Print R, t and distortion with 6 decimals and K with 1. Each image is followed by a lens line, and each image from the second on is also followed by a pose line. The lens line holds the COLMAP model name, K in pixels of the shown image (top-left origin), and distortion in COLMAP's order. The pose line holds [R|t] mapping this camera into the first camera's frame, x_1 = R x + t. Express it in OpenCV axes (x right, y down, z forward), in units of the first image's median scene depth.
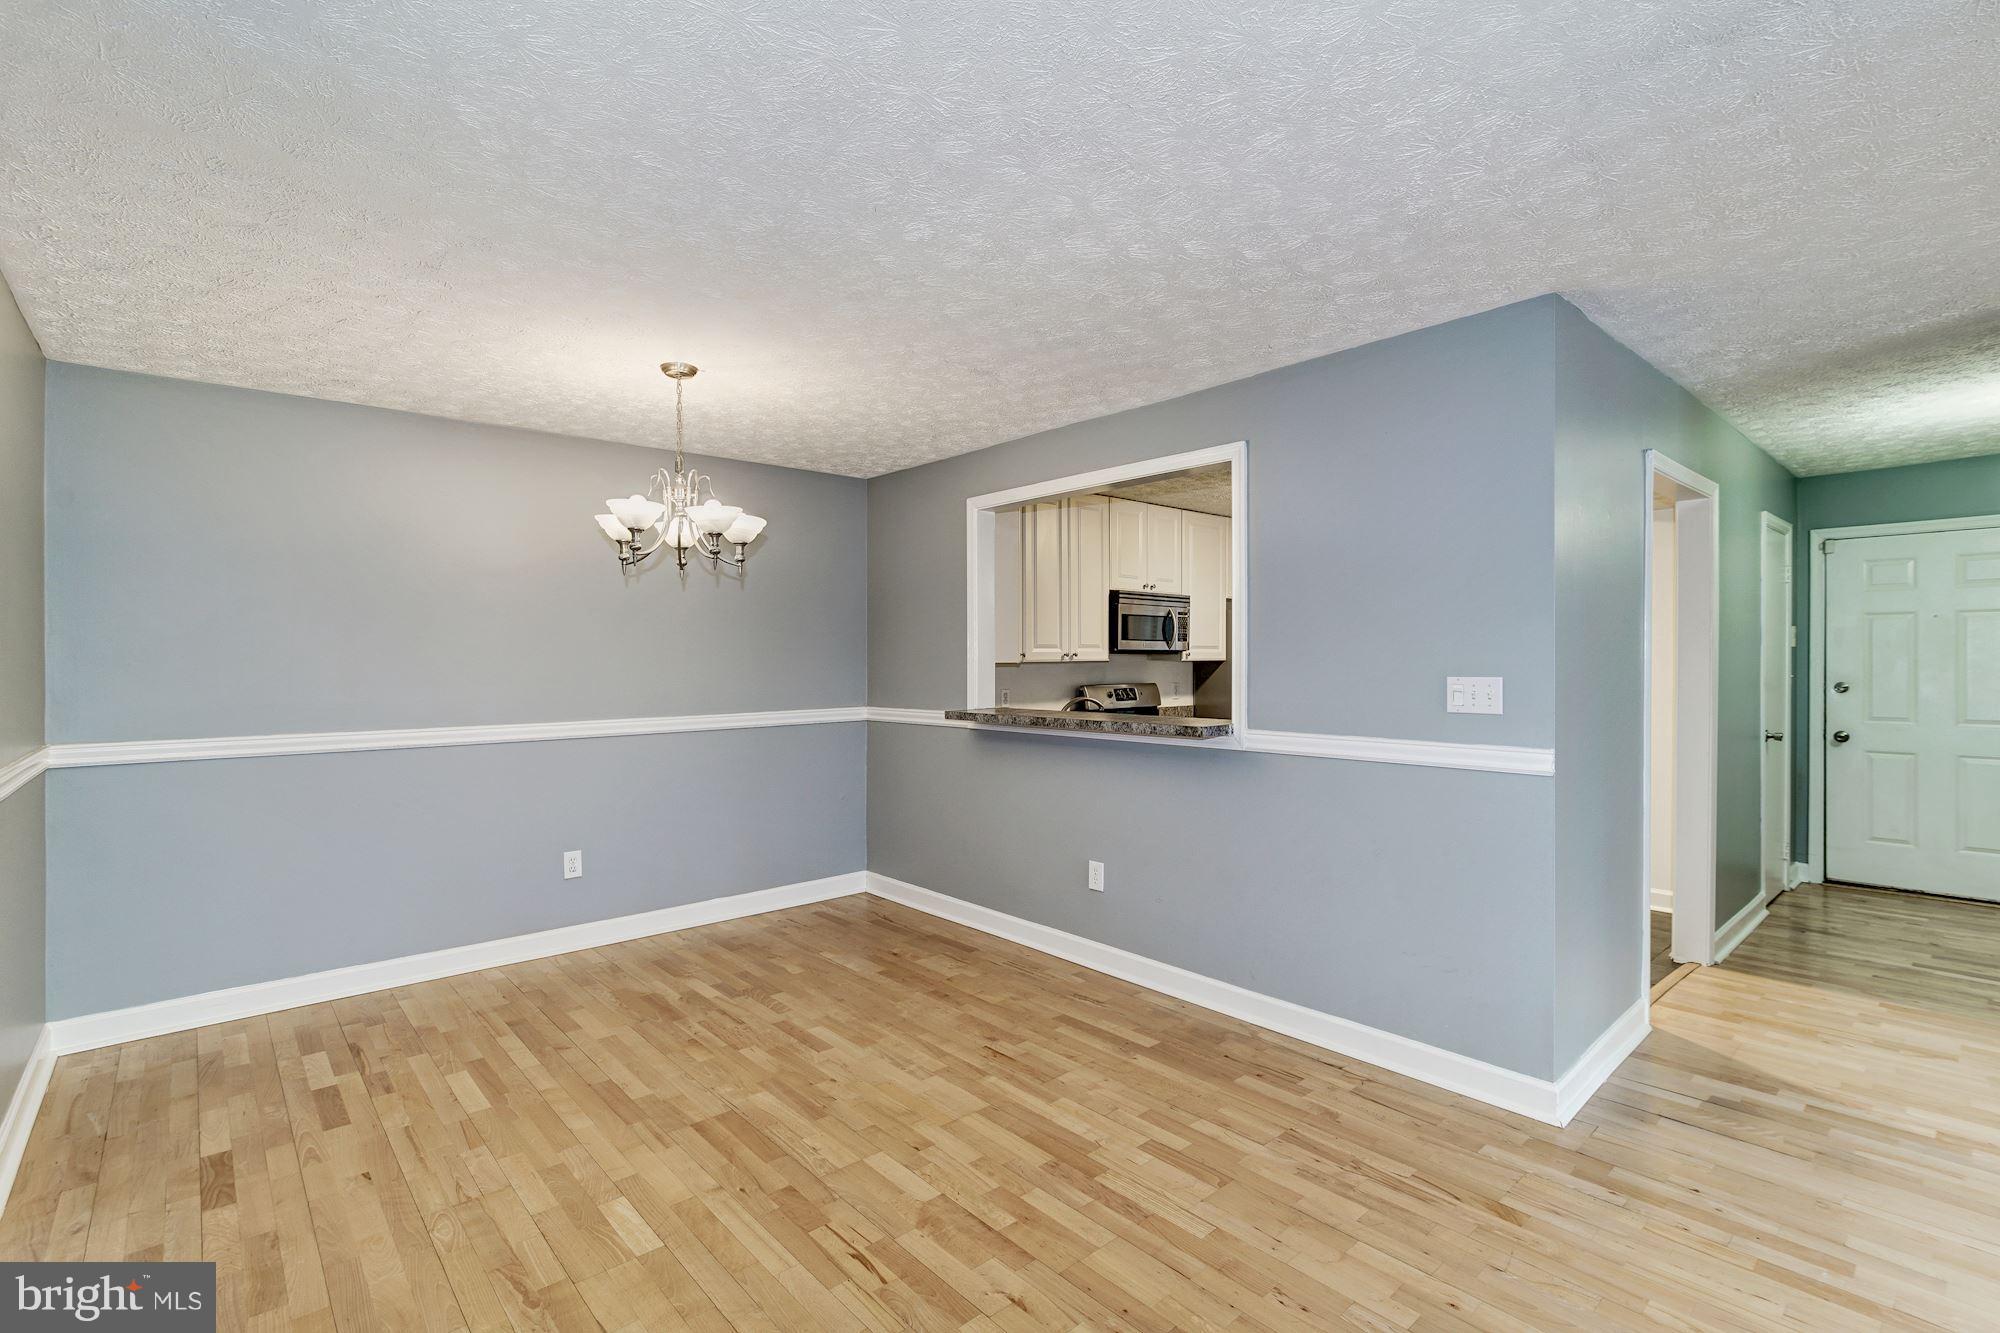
lens RADIAL K [[912.9, 0, 993.2], [0, 912.9, 664.7], [0, 0, 1]] dist [-0.001089, 0.000042]
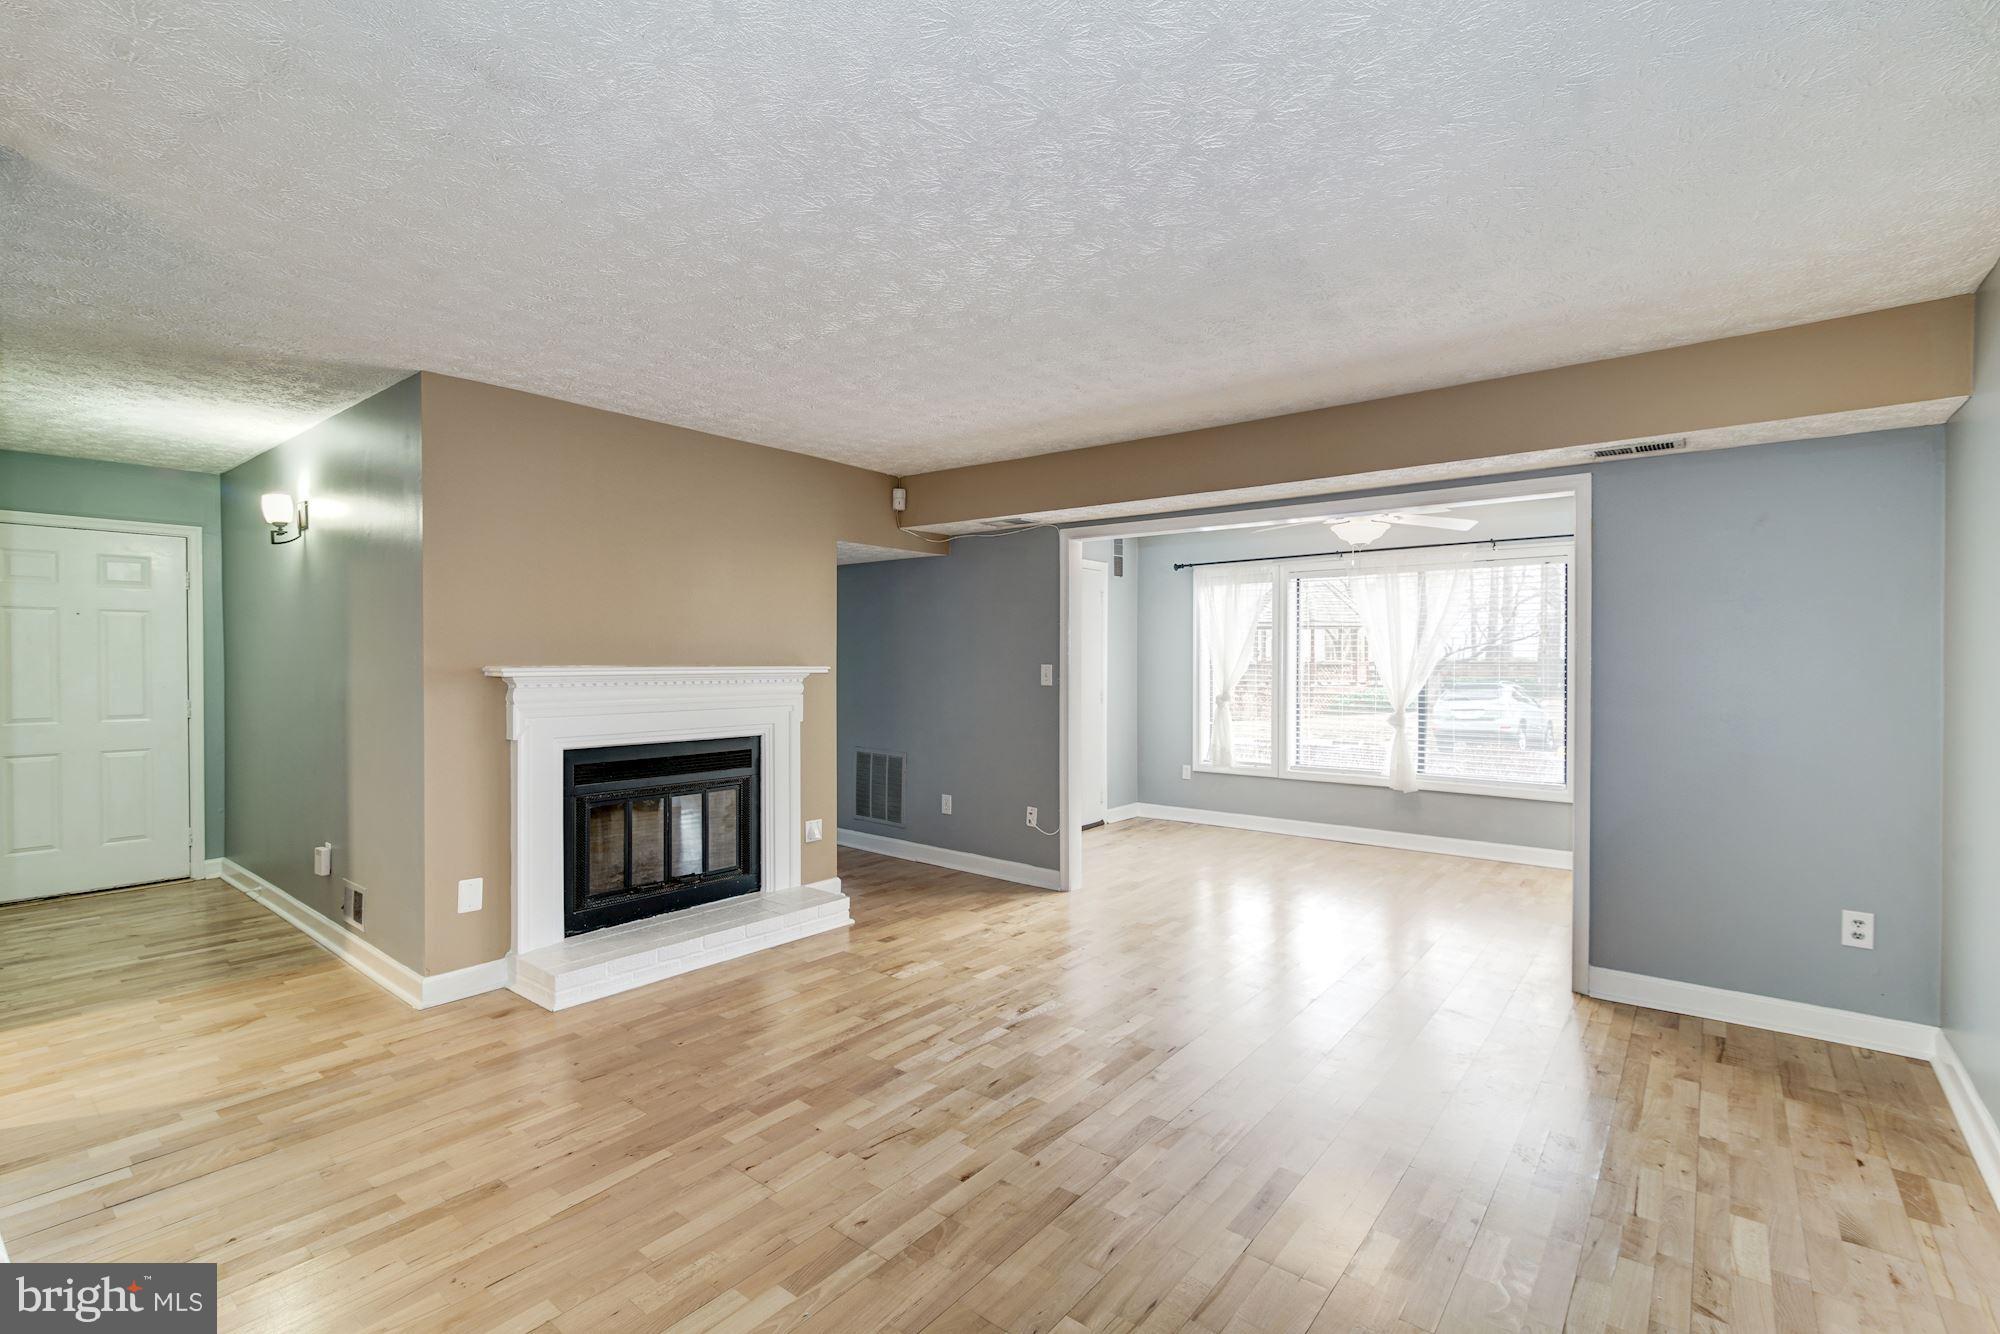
lens RADIAL K [[912.9, 0, 993.2], [0, 912.9, 665.2], [0, 0, 1]] dist [-0.001089, 0.000042]
pose [[-0.169050, -0.003678, 0.985601, -0.180512], [0.001577, 0.999991, 0.004002, 0.000477], [-0.985606, 0.002231, -0.169043, 0.288088]]
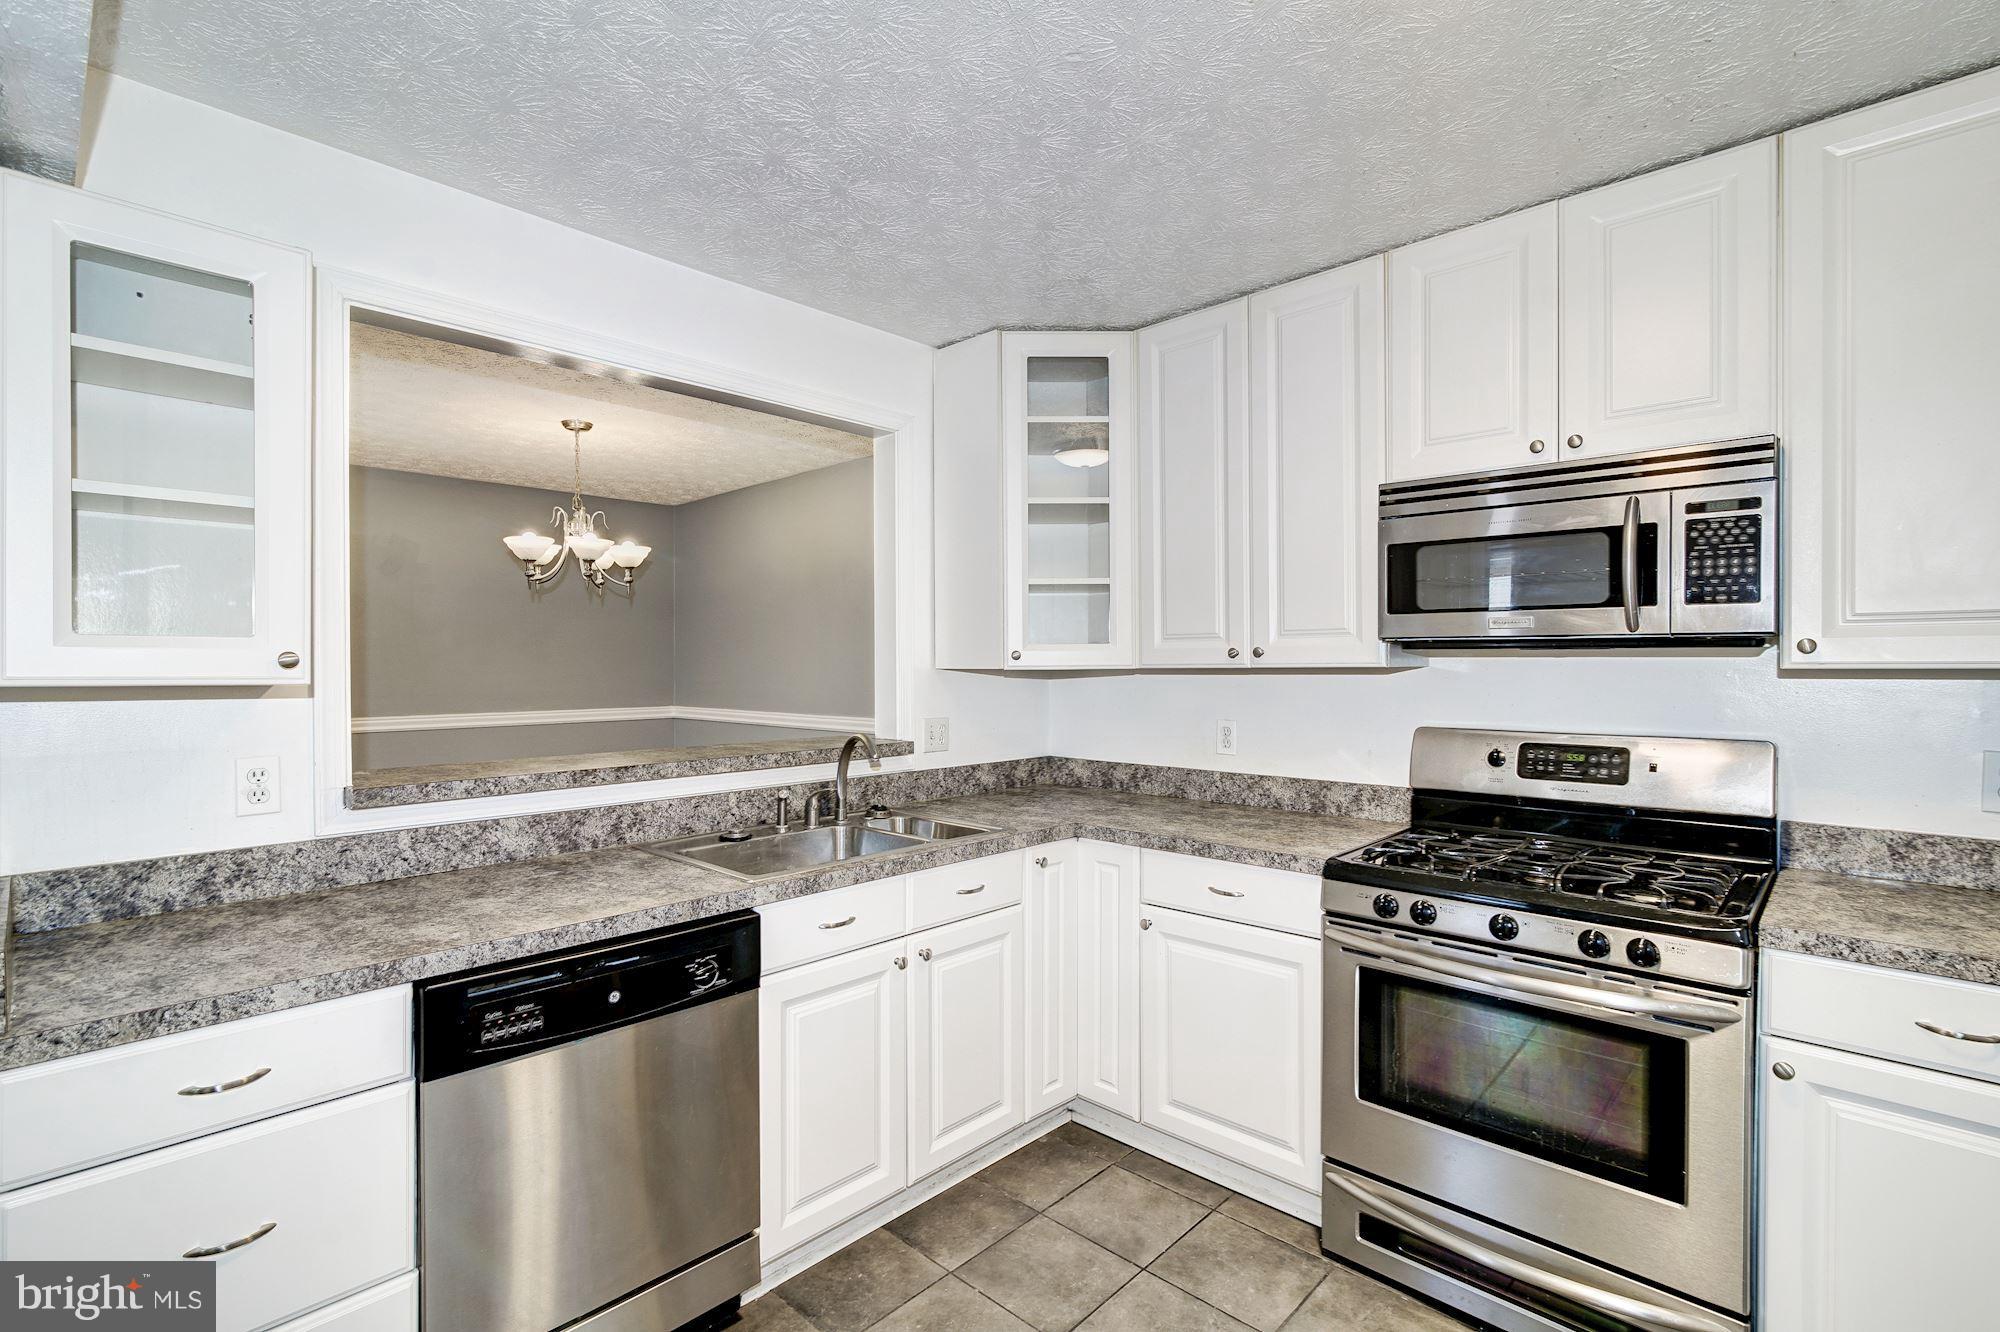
lens RADIAL K [[928.3, 0, 986.7], [0, 928.3, 667.5], [0, 0, 1]] dist [-0.000495, 0.000016]
pose [[0.087721, 0.012148, -0.996071, 0.927862], [-0.002573, 0.999925, 0.011968, -0.015390], [0.996142, 0.001513, 0.087746, 1.442709]]
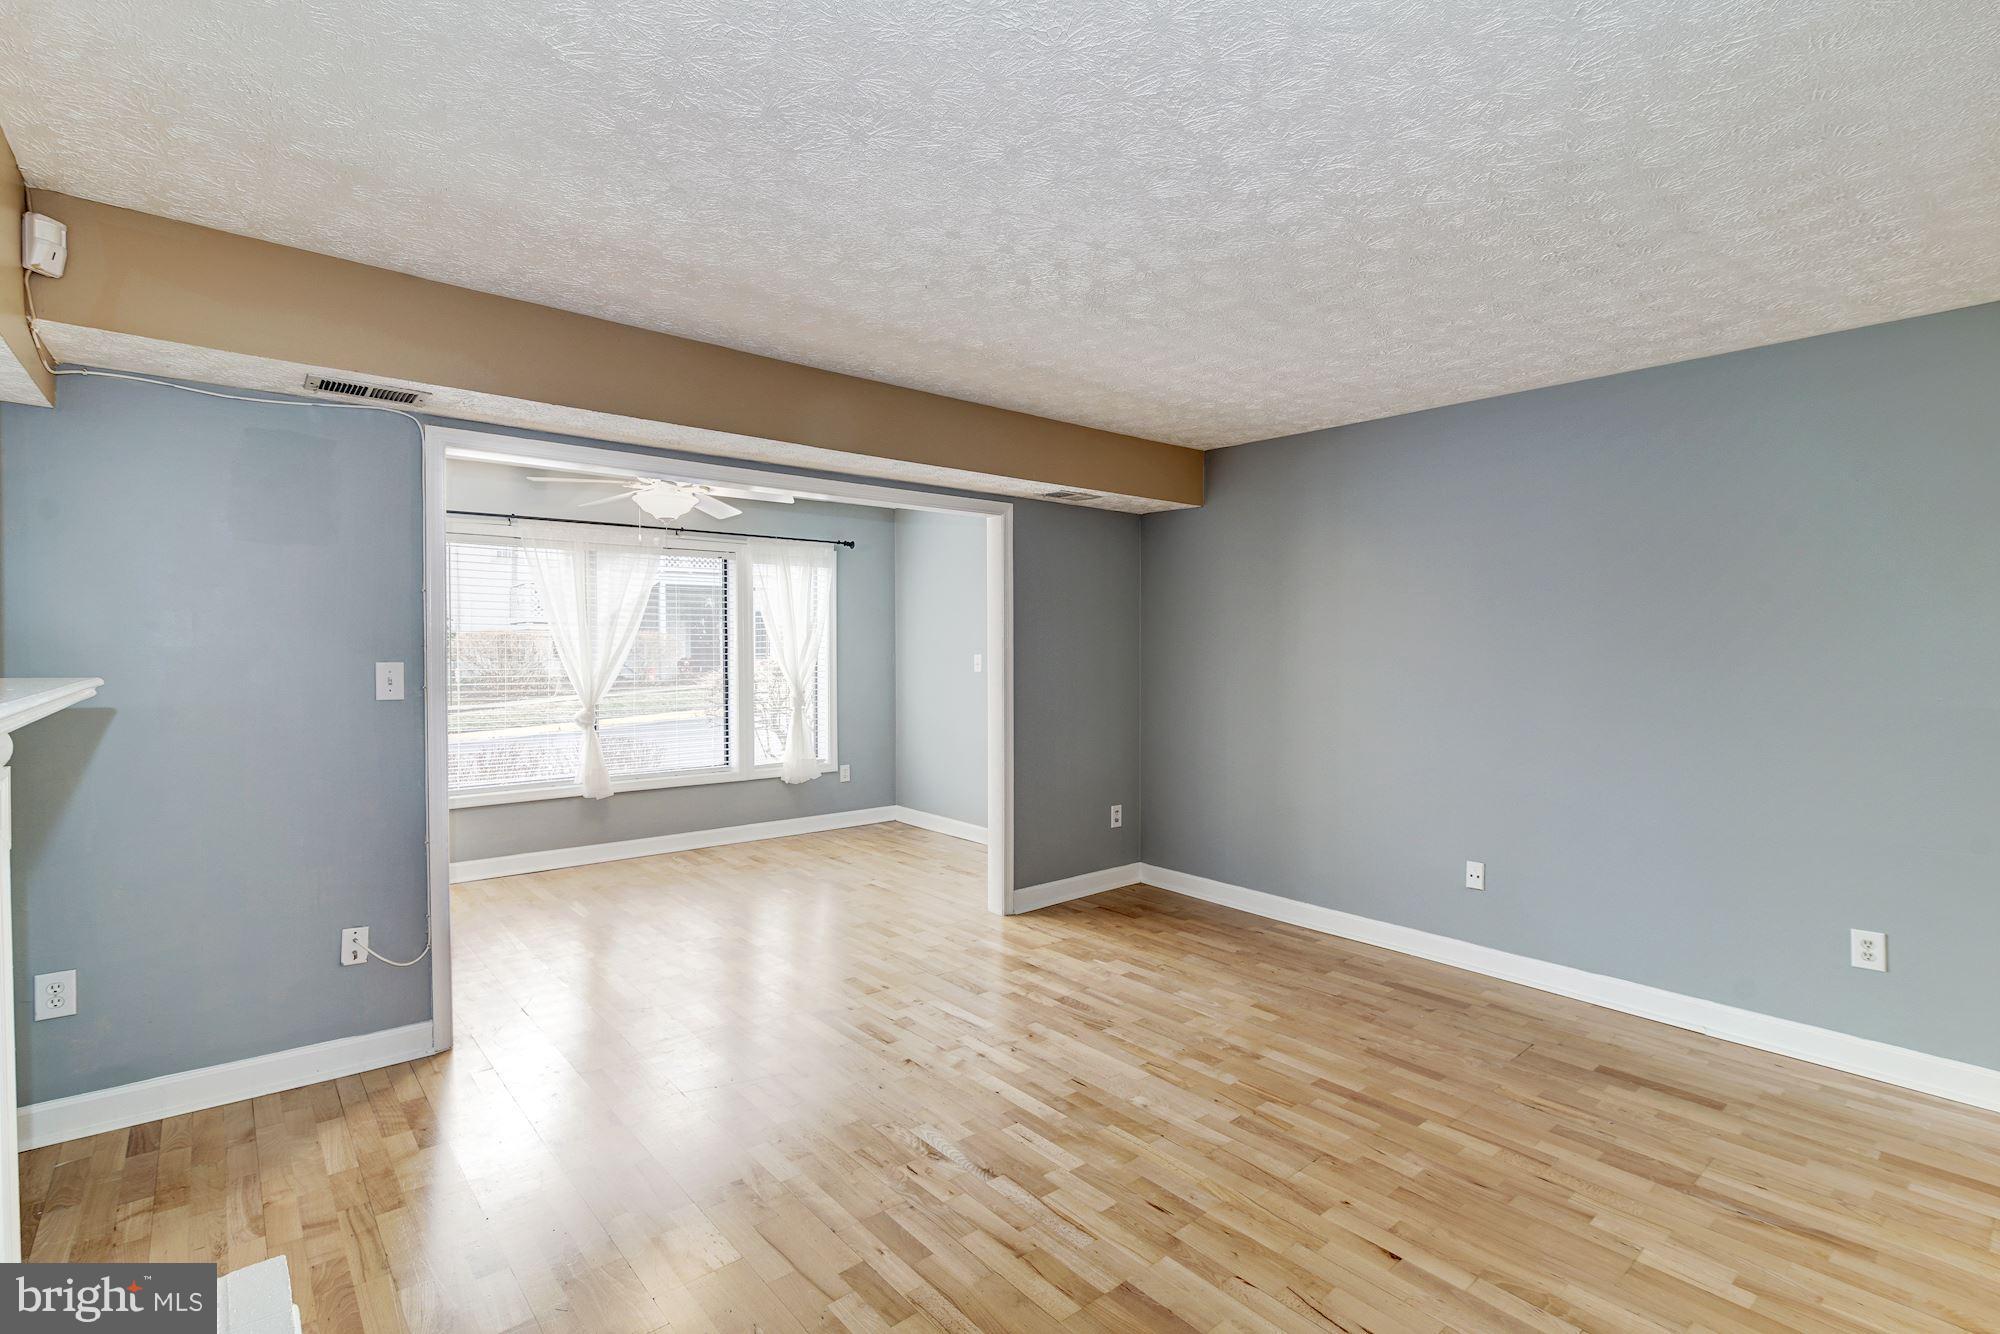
lens RADIAL K [[921.4, 0, 996.7], [0, 921.4, 667.1], [0, 0, 1]] dist [0.000796, 0.000948]
pose [[-0.999765, 0.001539, 0.021625, 0.791455], [0.002044, 0.999725, 0.023350, -0.009568], [-0.021583, 0.023388, -0.999493, 0.816020]]
